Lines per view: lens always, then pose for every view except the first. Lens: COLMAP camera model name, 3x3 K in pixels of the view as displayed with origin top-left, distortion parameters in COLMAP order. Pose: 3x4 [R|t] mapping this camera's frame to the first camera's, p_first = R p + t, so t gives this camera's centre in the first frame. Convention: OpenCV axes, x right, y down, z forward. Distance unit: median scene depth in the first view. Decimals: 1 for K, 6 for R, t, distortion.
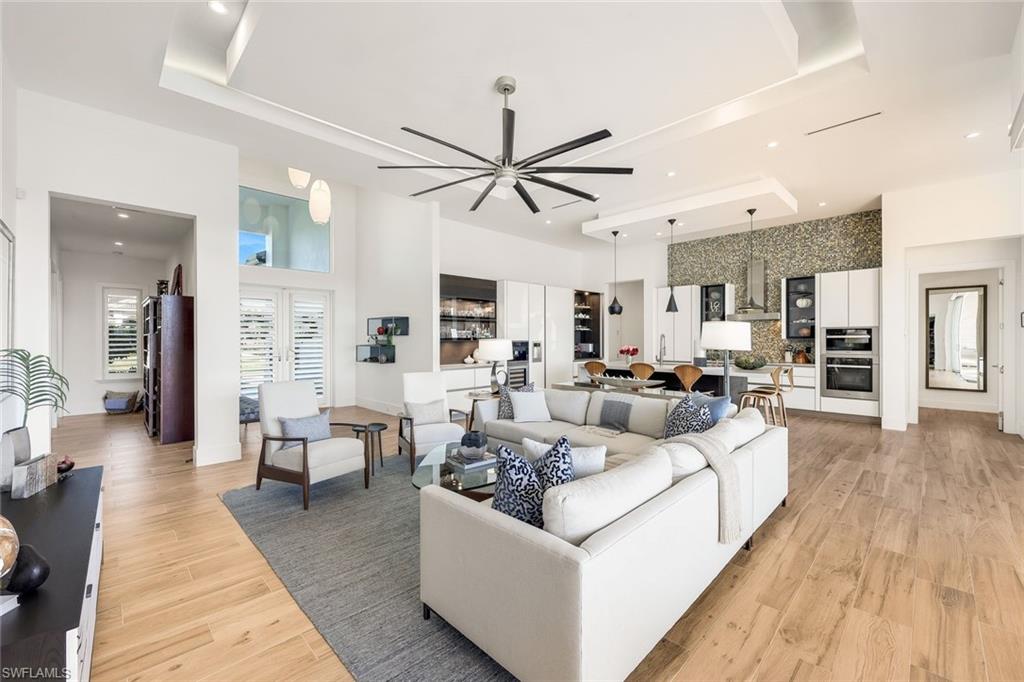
lens RADIAL K [[416.7, 0, 510.9], [0, 416.7, 339.2], [0, 0, 1]] dist [0.000708, 0.000413]
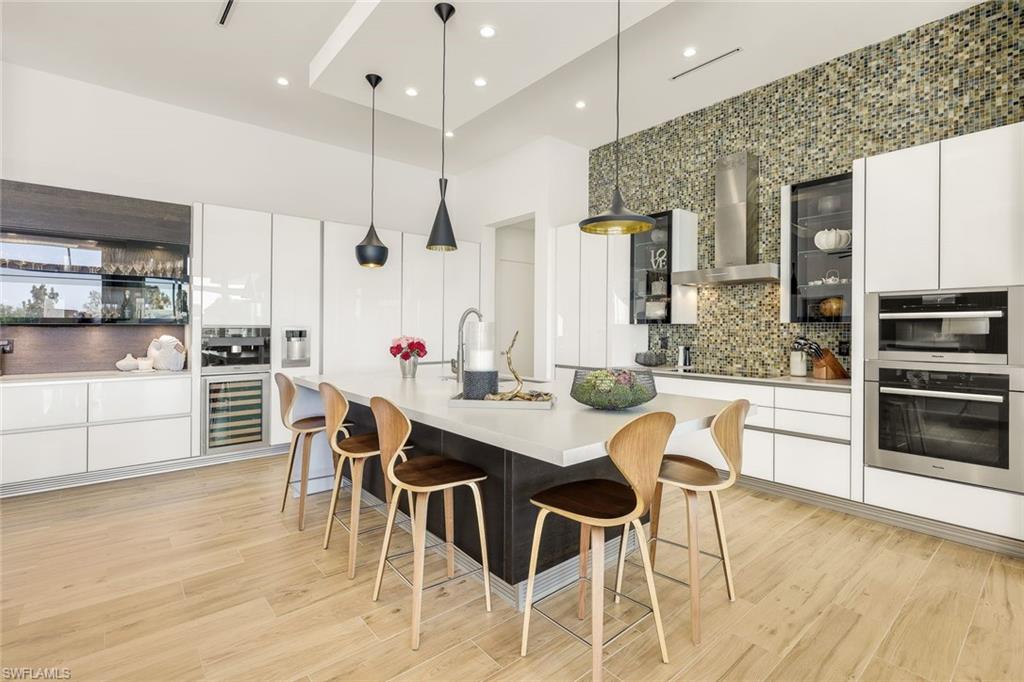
lens RADIAL K [[466.3, 0, 510.0], [0, 466.3, 329.8], [0, 0, 1]] dist [0.003163, 0.000344]
pose [[0.996942, 0.003994, -0.078038, 0.423176], [-0.003775, 0.999989, 0.002949, 0.006784], [0.078049, -0.002645, 0.996946, 0.508615]]
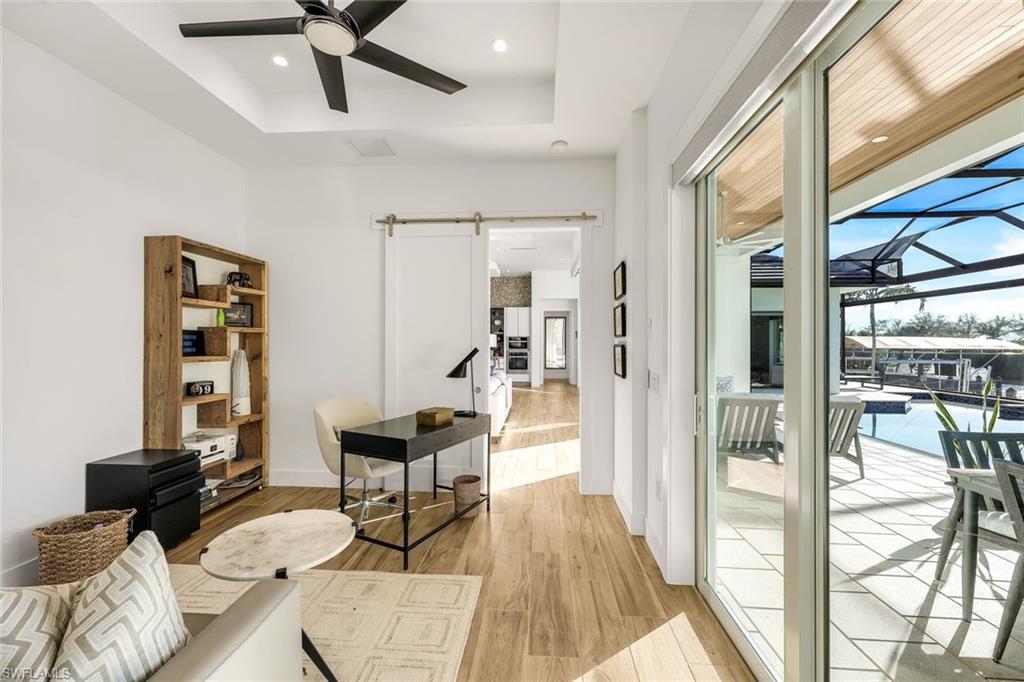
lens RADIAL K [[416.7, 0, 510.9], [0, 416.7, 339.2], [0, 0, 1]] dist [0.000708, 0.000413]
pose [[0.755431, 0.008240, 0.655177, -0.442295], [-0.006910, 0.999966, -0.004609, -0.007926], [-0.655192, -0.001046, 0.755462, -0.400521]]
